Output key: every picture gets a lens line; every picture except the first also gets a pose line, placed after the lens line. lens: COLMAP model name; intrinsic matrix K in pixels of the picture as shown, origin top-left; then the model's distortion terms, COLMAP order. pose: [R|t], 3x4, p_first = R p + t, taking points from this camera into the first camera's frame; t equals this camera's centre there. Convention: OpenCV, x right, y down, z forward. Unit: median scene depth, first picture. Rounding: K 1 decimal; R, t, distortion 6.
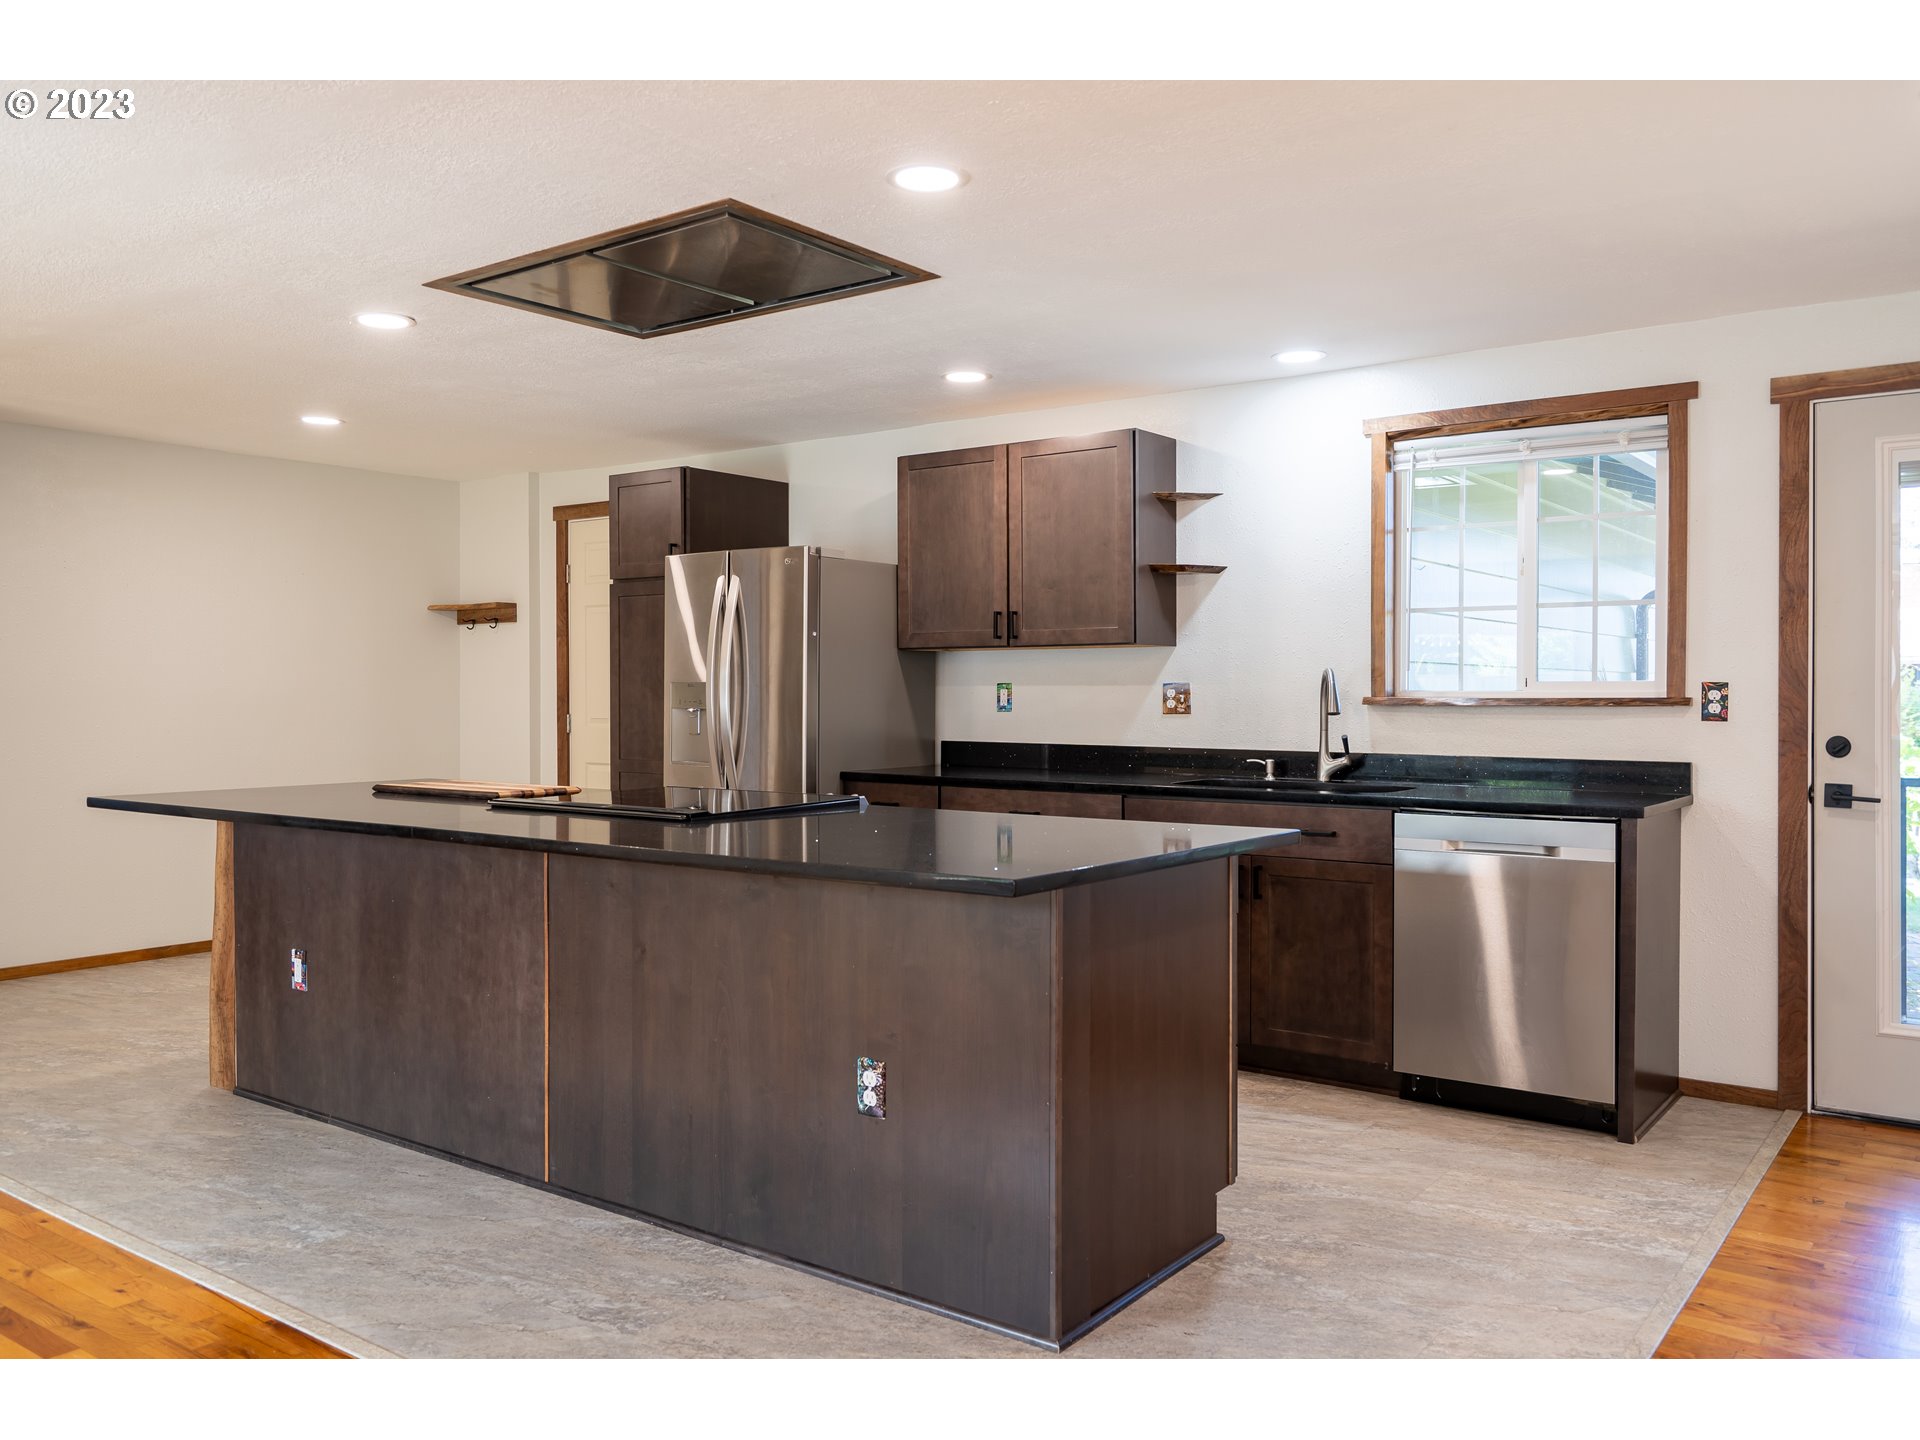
lens RADIAL K [[1479.6, 0, 978.1], [0, 1479.6, 705.0], [0, 0, 1]] dist [0.007333, 0.000353]
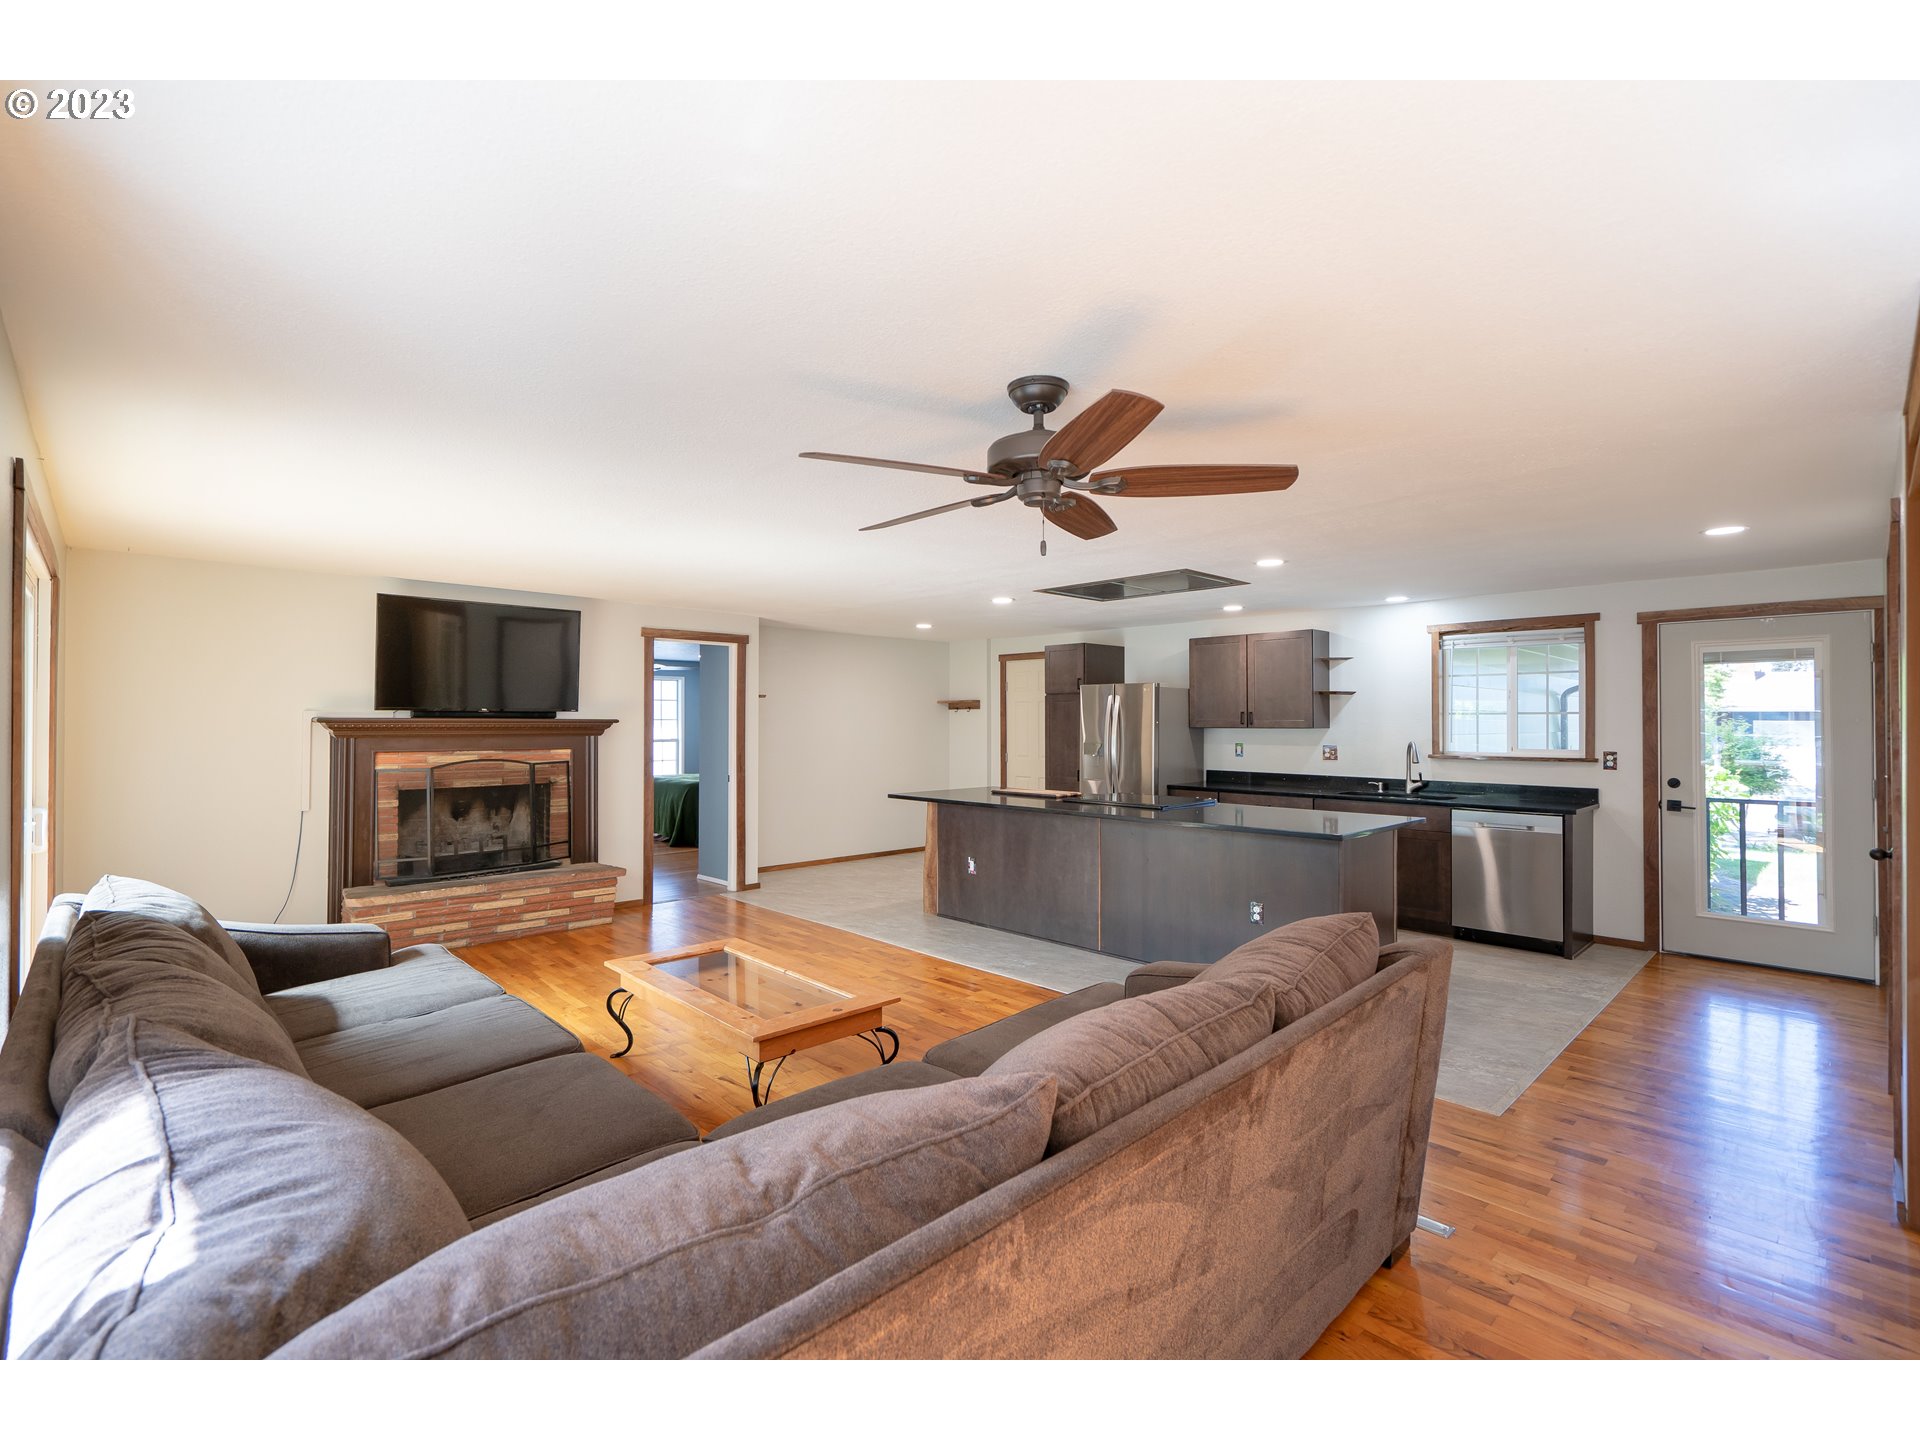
lens RADIAL K [[884.7, 0, 952.8], [0, 884.7, 714.3], [0, 0, 1]] dist [-0.002248, 0.002412]
pose [[0.984594, -0.001080, -0.174851, -0.219358], [-0.002049, 0.999841, -0.017711, -0.044260], [0.174843, 0.017796, 0.984436, -0.434257]]
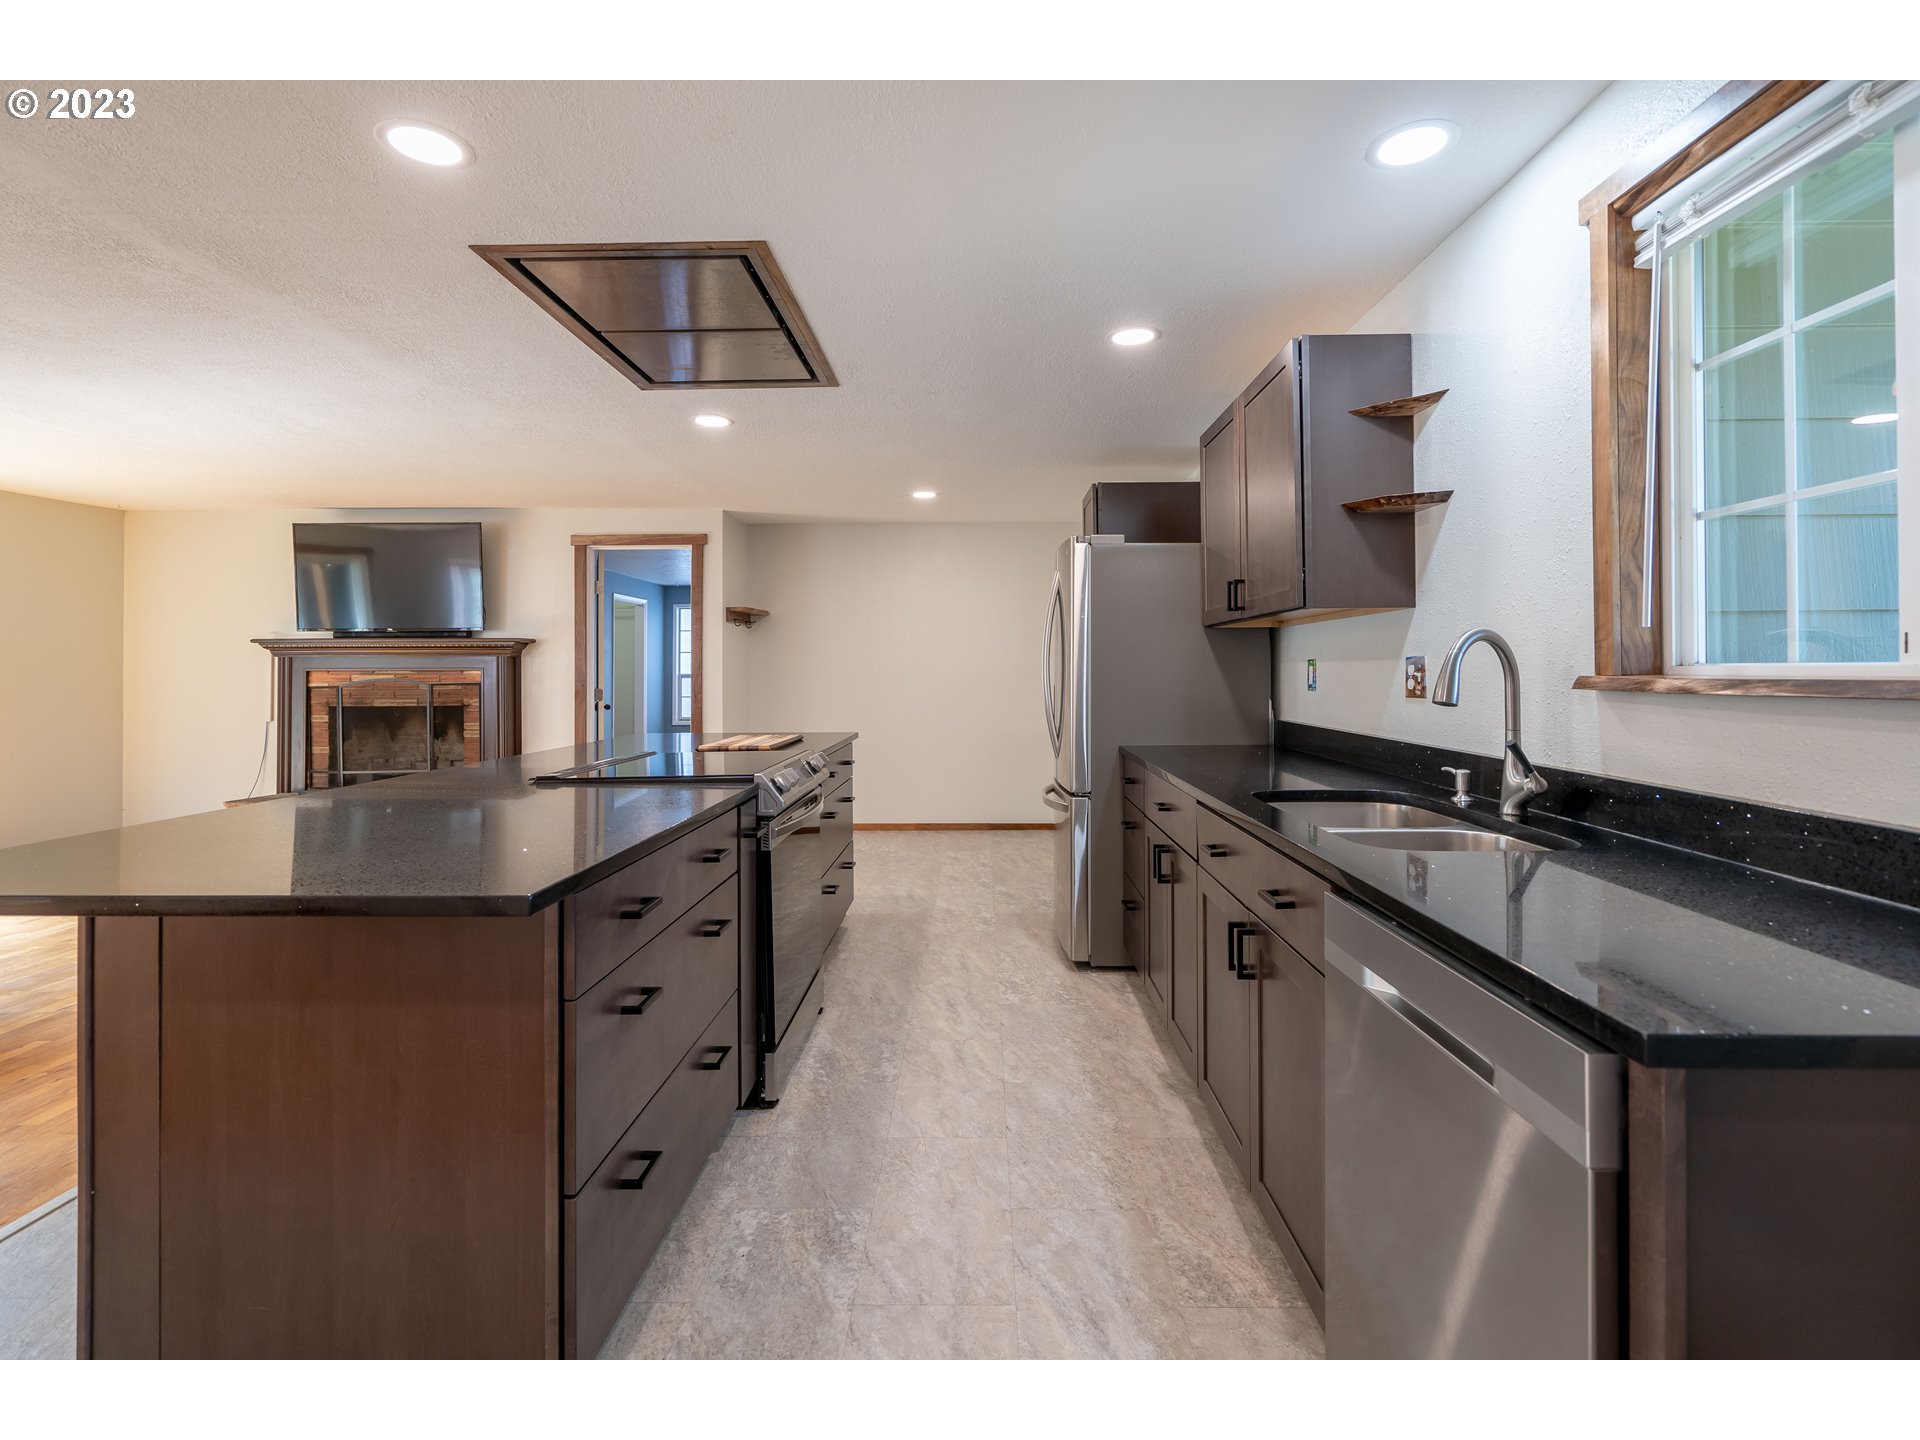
lens RADIAL K [[884.7, 0, 971.6], [0, 884.7, 663.4], [0, 0, 1]] dist [-0.002248, 0.002412]
pose [[0.583073, -0.010700, -0.812349, 0.449848], [-0.002521, 0.999885, -0.014979, -0.004798], [0.812416, 0.010782, 0.582979, 0.677185]]
